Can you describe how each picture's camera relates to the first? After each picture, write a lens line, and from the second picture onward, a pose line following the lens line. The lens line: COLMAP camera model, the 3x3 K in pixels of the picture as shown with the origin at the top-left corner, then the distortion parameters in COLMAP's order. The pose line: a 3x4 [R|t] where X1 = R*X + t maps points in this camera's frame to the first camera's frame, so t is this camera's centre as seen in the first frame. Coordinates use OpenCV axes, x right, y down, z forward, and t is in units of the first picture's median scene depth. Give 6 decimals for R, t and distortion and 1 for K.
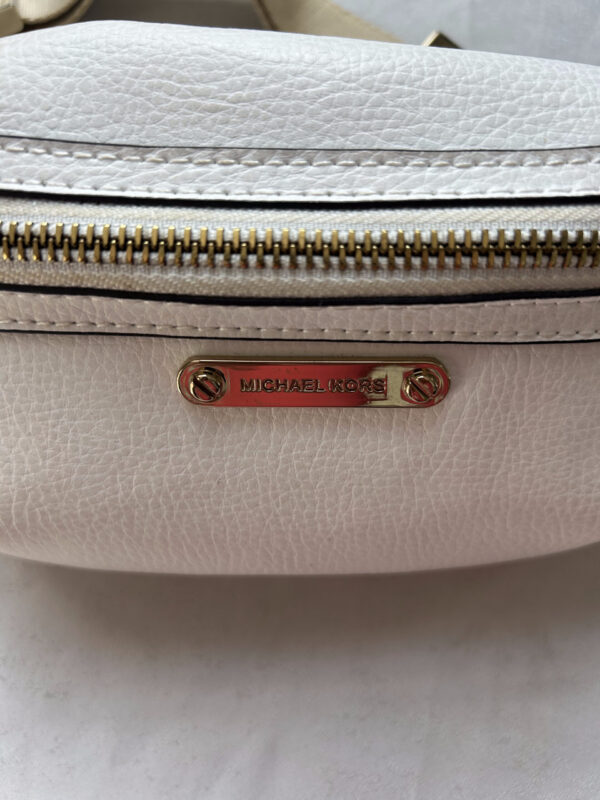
lens RADIAL K [[614.4, 0, 300.0], [0, 614.4, 400.0], [0, 0, 1]] dist [-0.024651, 0.009366]
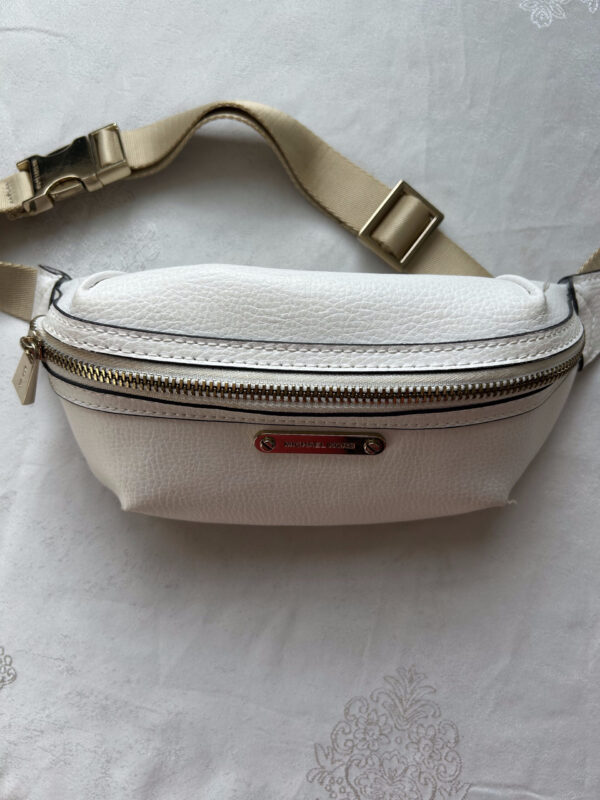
lens RADIAL K [[613.9, 0, 300.0], [0, 613.9, 400.0], [0, 0, 1]] dist [0.081962, -0.120407]
pose [[0.999946, 0.009896, 0.003325, -0.056623], [-0.010296, 0.987493, 0.157329, -0.530999], [-0.001726, -0.157355, 0.987541, -1.090034]]
